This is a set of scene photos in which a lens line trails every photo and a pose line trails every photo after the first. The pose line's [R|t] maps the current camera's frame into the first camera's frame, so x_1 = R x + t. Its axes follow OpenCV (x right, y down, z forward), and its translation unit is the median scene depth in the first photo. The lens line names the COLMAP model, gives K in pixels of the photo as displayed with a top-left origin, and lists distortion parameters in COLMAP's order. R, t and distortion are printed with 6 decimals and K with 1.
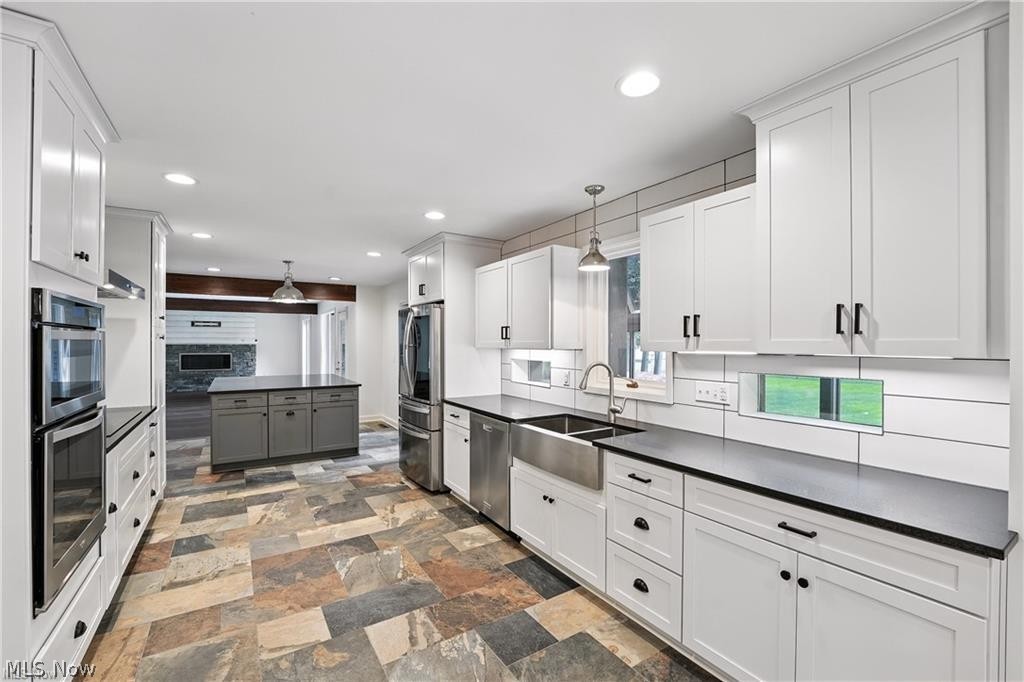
lens RADIAL K [[435.8, 0, 507.1], [0, 435.8, 343.2], [0, 0, 1]] dist [0.000023, -0.000271]
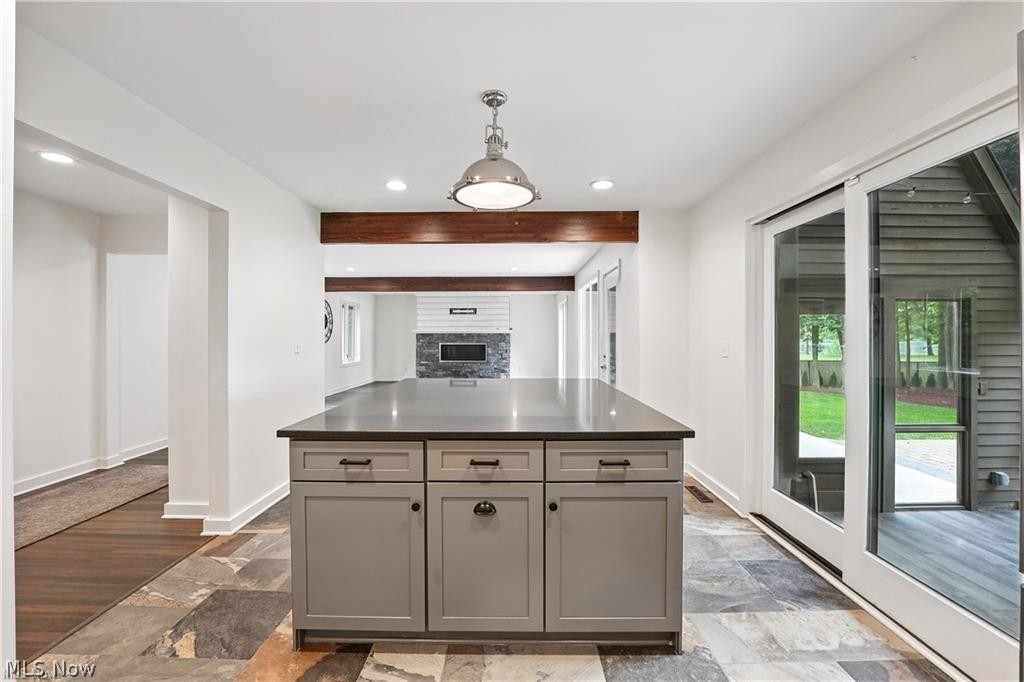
lens RADIAL K [[425.7, 0, 512.0], [0, 425.7, 341.0], [0, 0, 1]] dist [-0.020738, -0.000071]
pose [[0.844639, 0.001594, -0.535334, -0.209942], [0.002455, 0.999974, 0.006851, 0.021603], [0.535331, -0.007101, 0.844613, 0.505321]]
